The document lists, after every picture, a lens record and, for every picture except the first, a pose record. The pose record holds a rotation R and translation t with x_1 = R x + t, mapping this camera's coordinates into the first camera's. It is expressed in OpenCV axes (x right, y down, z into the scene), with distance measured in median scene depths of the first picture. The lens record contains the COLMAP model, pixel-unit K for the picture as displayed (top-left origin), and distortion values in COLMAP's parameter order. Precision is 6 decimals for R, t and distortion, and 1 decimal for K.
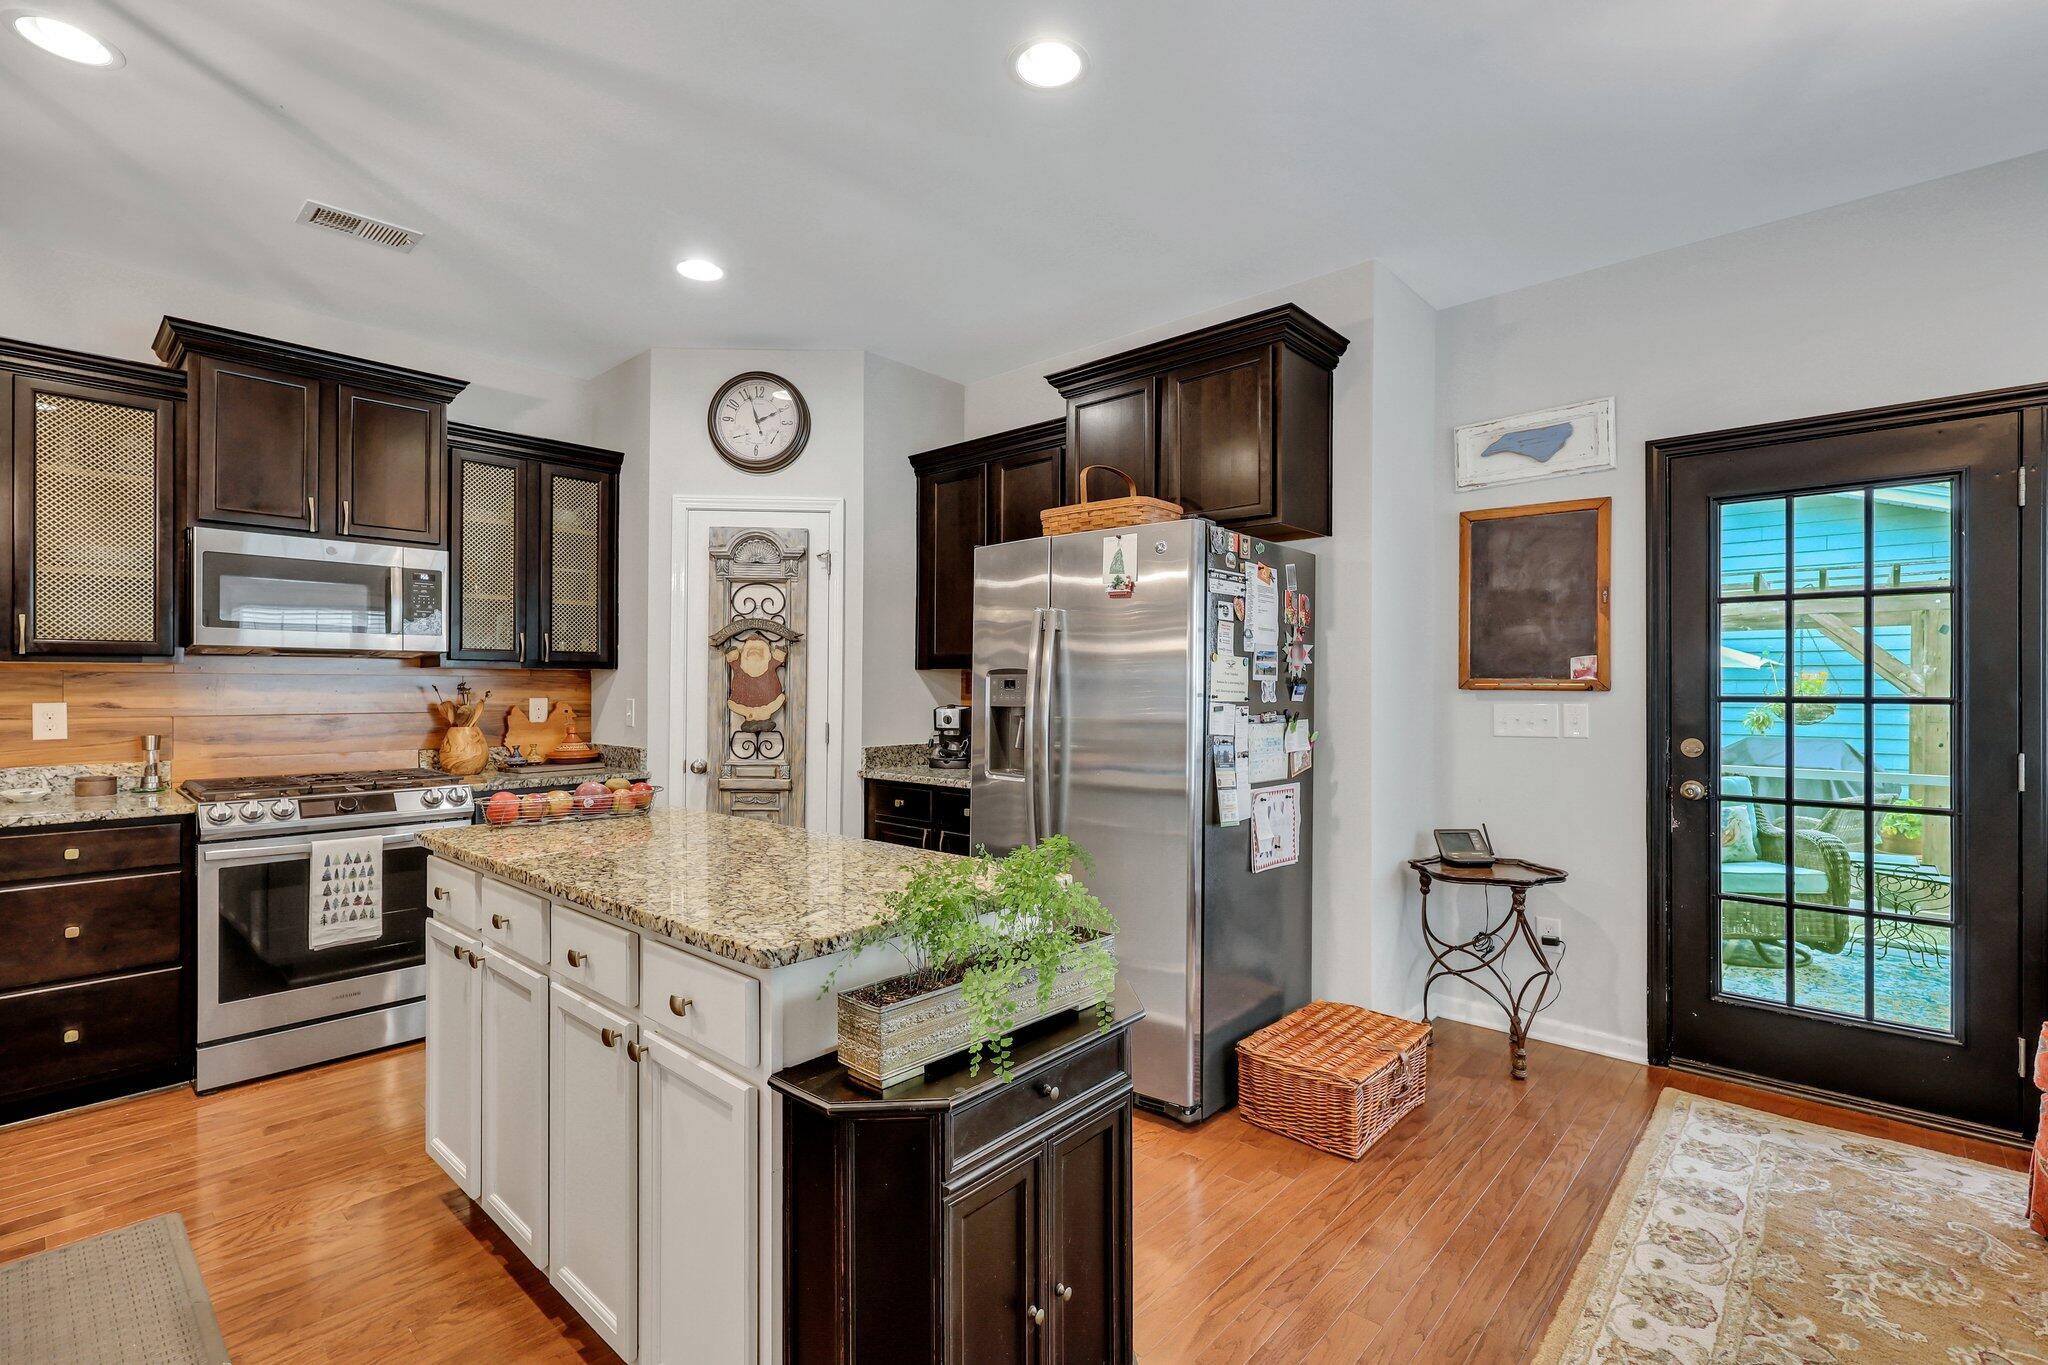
lens RADIAL K [[903.3, 0, 1021.1], [0, 903.3, 688.8], [0, 0, 1]] dist [-0.000108, 0.000321]
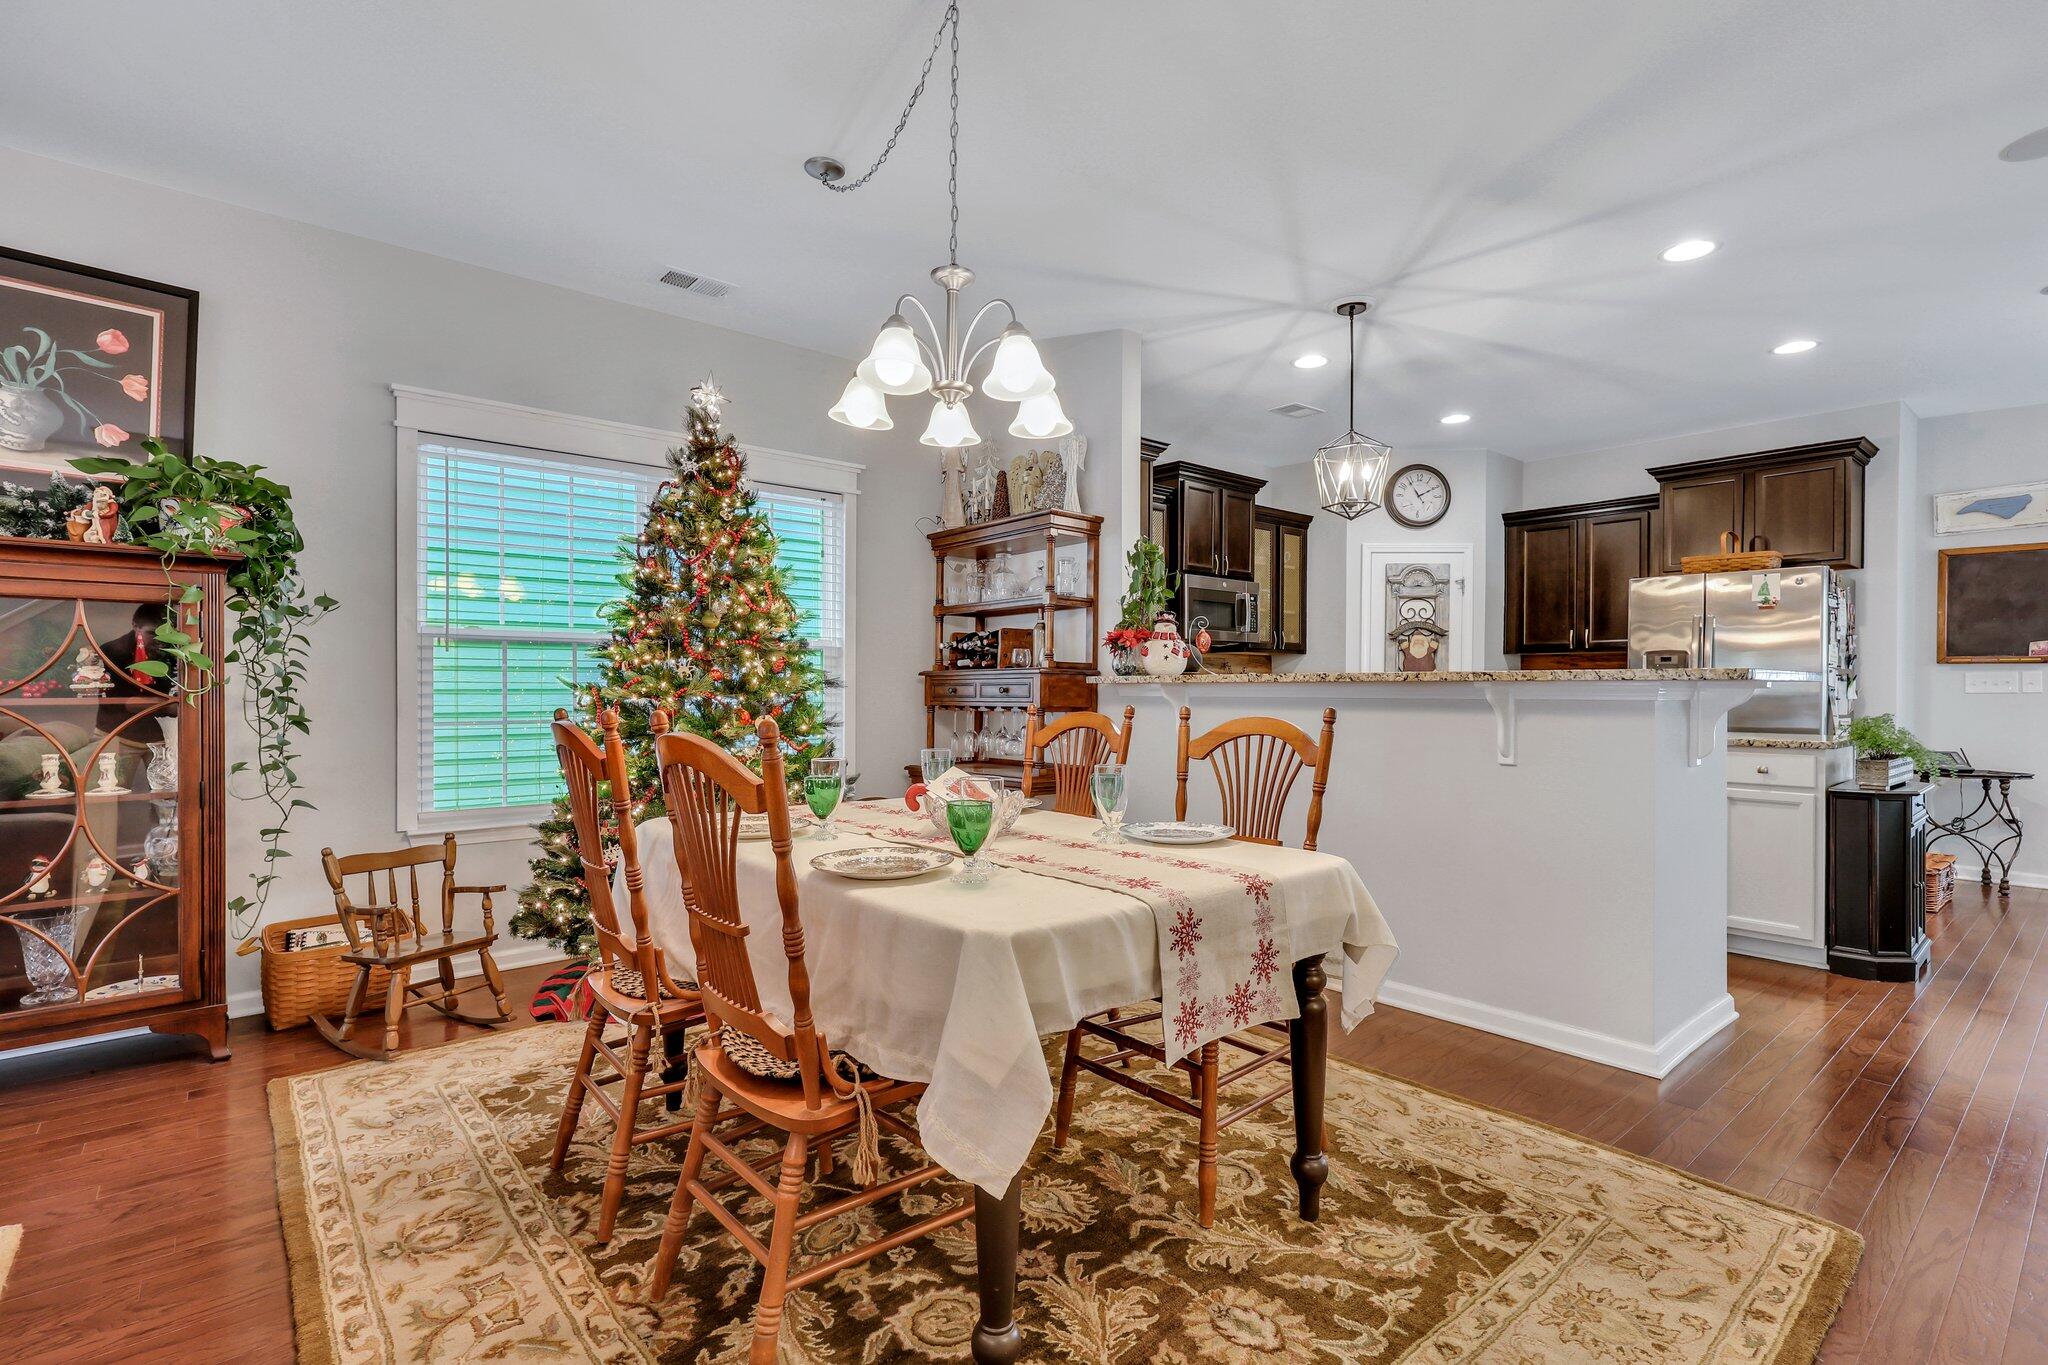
lens RADIAL K [[930.7, 0, 1031.0], [0, 930.7, 689.3], [0, 0, 1]] dist [0.001397, 0.000594]
pose [[0.991916, 0.000658, -0.126893, -1.003603], [-0.000267, 0.999995, 0.003095, 0.047090], [0.126894, -0.003036, 0.991912, -0.924315]]
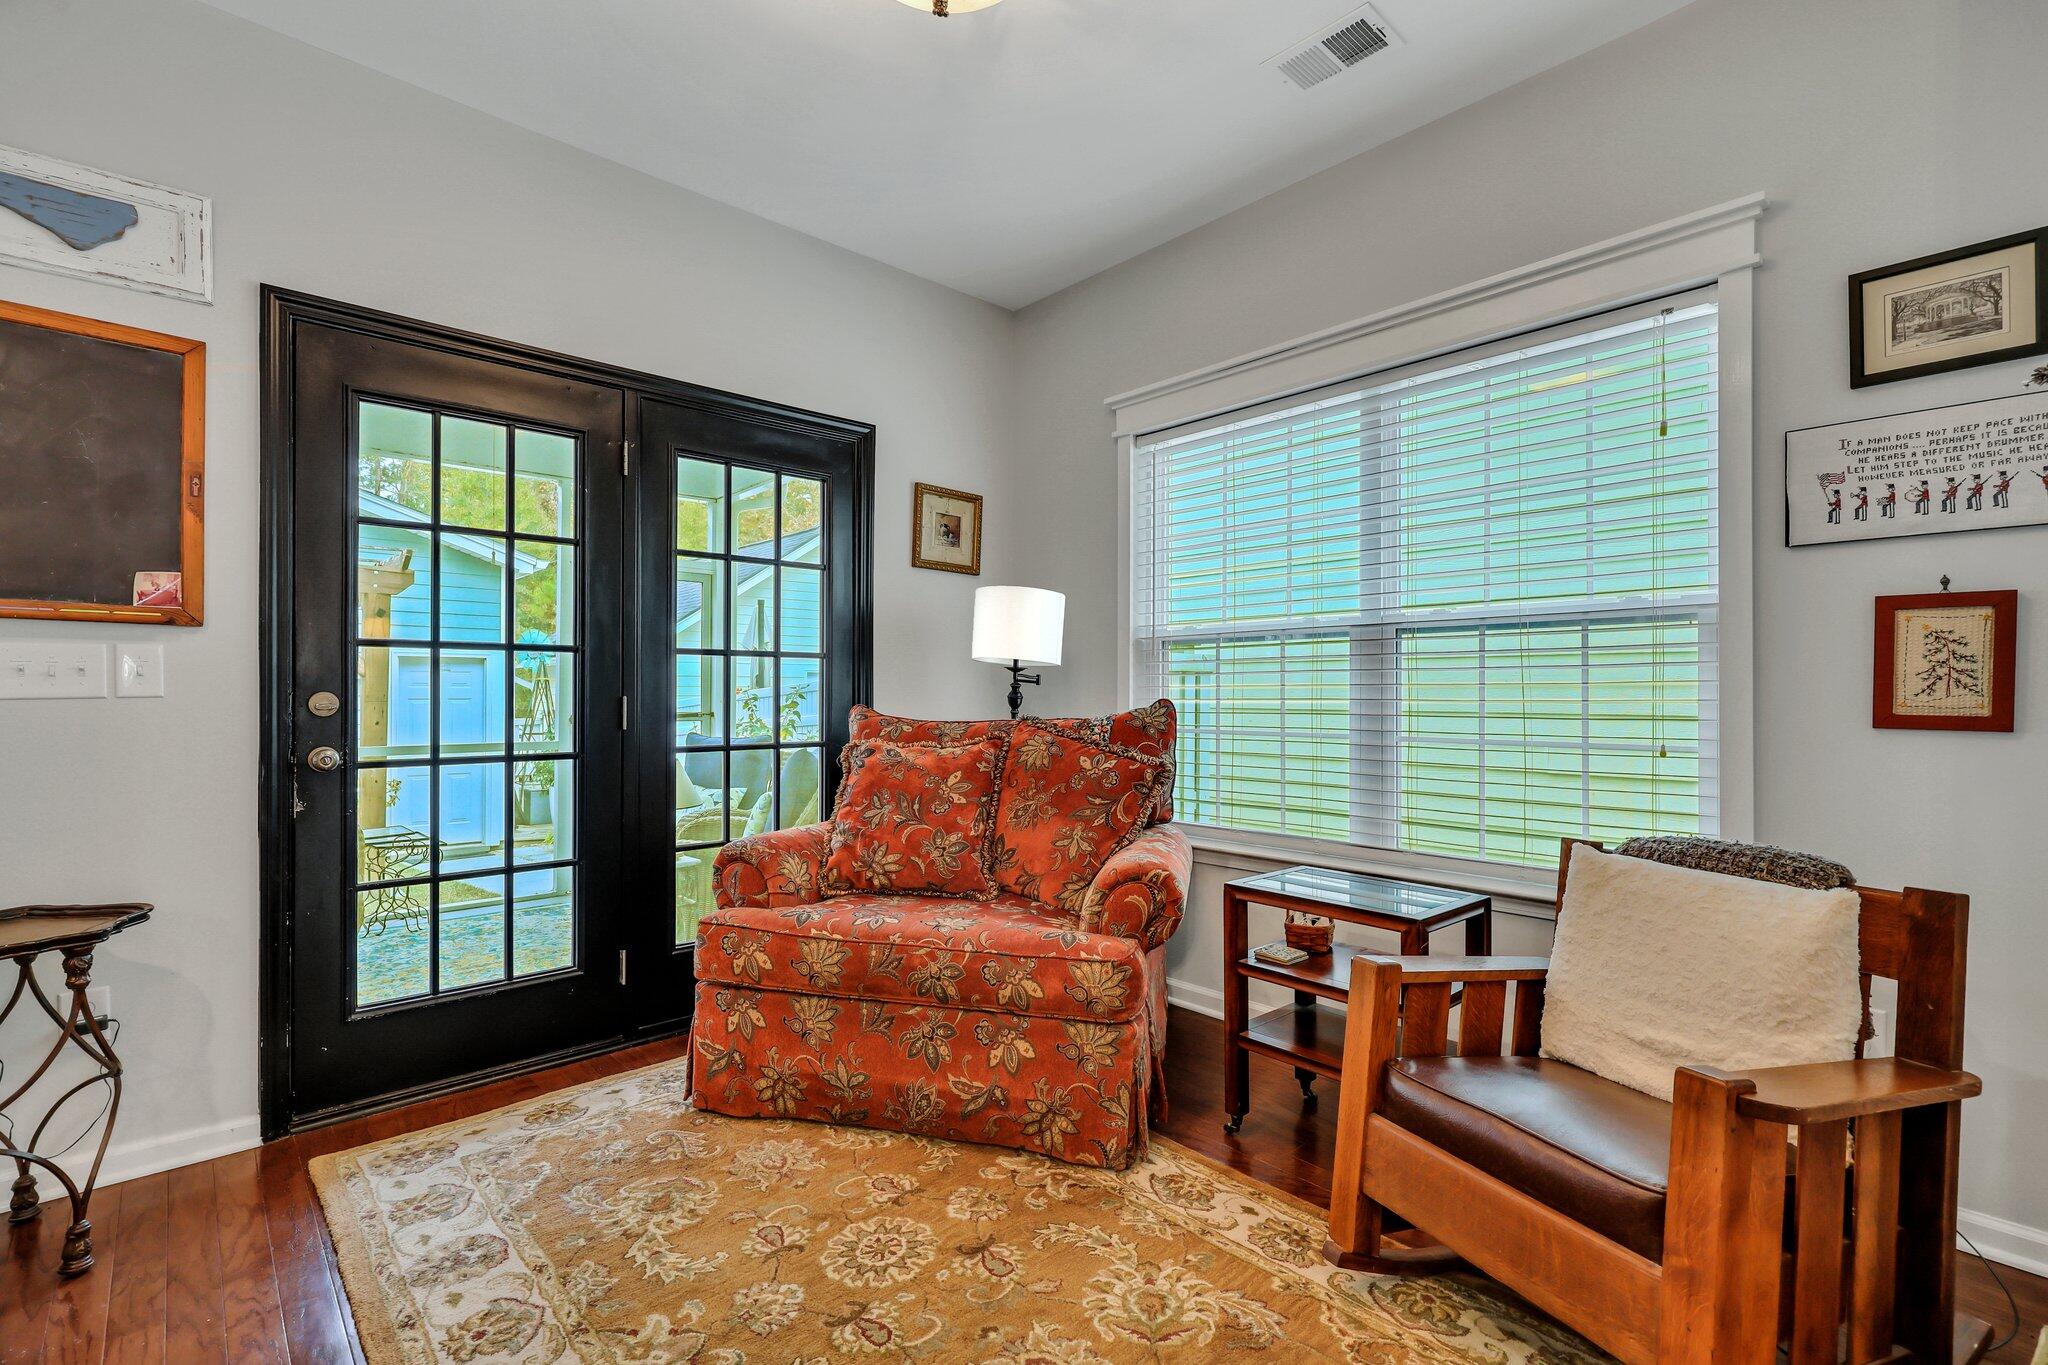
lens RADIAL K [[930.7, 0, 1036.1], [0, 930.7, 688.3], [0, 0, 1]] dist [0.001397, 0.000594]
pose [[0.076722, 0.001362, 0.997052, -0.003987], [0.000115, 0.999999, -0.001375, 0.052979], [-0.997053, 0.000221, 0.076721, 0.333518]]
